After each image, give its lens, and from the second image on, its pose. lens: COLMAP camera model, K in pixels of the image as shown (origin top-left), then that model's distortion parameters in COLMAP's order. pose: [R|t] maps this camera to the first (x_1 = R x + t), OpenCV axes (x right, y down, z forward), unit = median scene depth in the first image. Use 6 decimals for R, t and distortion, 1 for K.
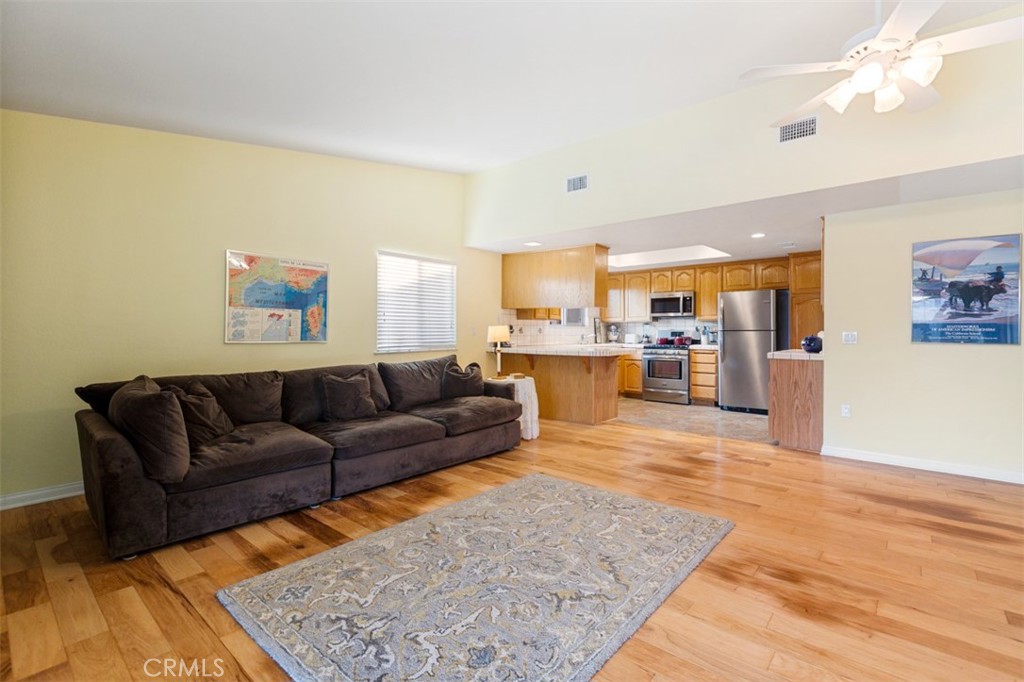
lens RADIAL K [[461.1, 0, 515.9], [0, 461.1, 331.3], [0, 0, 1]] dist [0.002143, 0.000323]
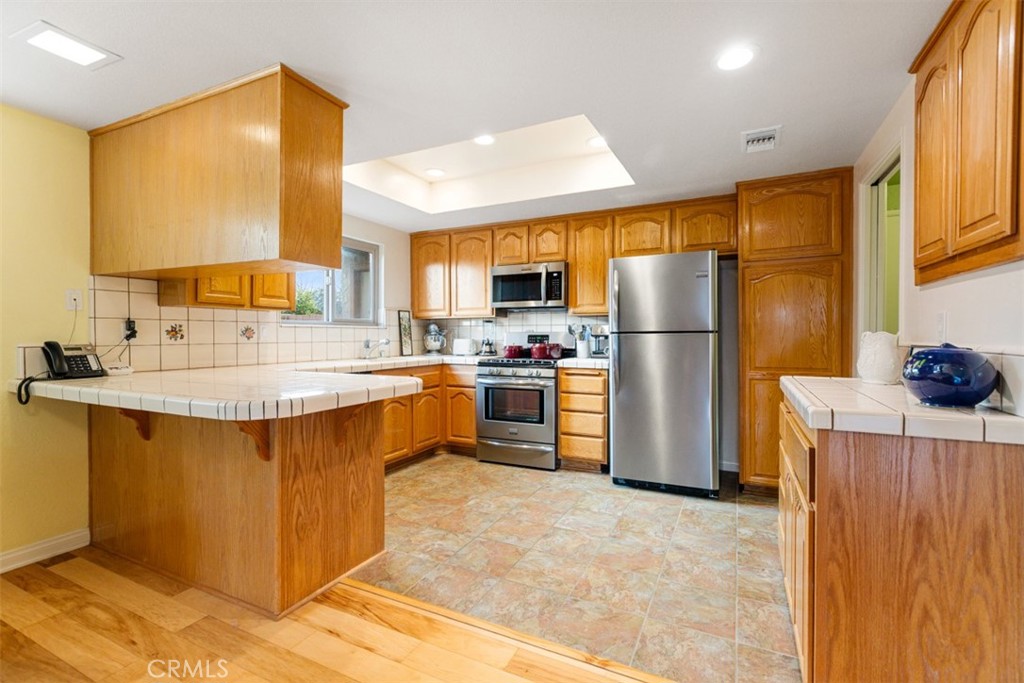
lens RADIAL K [[461.1, 0, 515.9], [0, 461.1, 331.8], [0, 0, 1]] dist [0.002143, 0.000323]
pose [[0.966739, 0.000526, 0.255765, 0.192495], [0.001265, 0.999976, -0.006838, 0.001107], [-0.255762, 0.006934, 0.966715, 0.493453]]
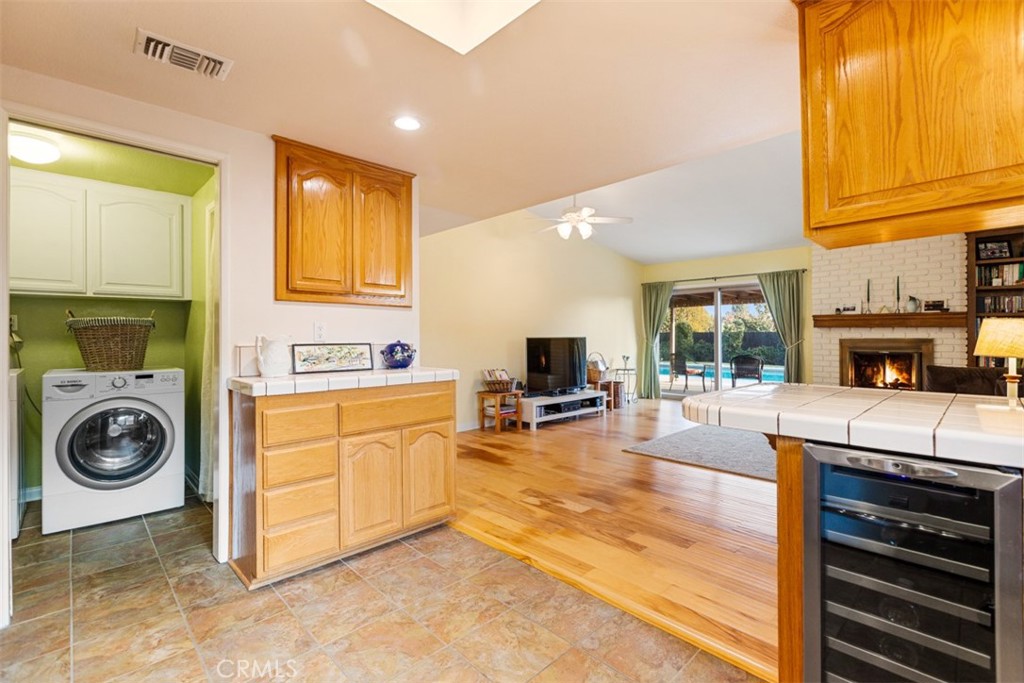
lens RADIAL K [[461.1, 0, 515.9], [0, 461.1, 331.8], [0, 0, 1]] dist [0.002143, 0.000323]
pose [[-0.996215, 0.004431, 0.086815, 0.268147], [0.003556, 0.999941, -0.010226, 0.001448], [-0.086855, -0.009879, -0.996172, 1.021988]]
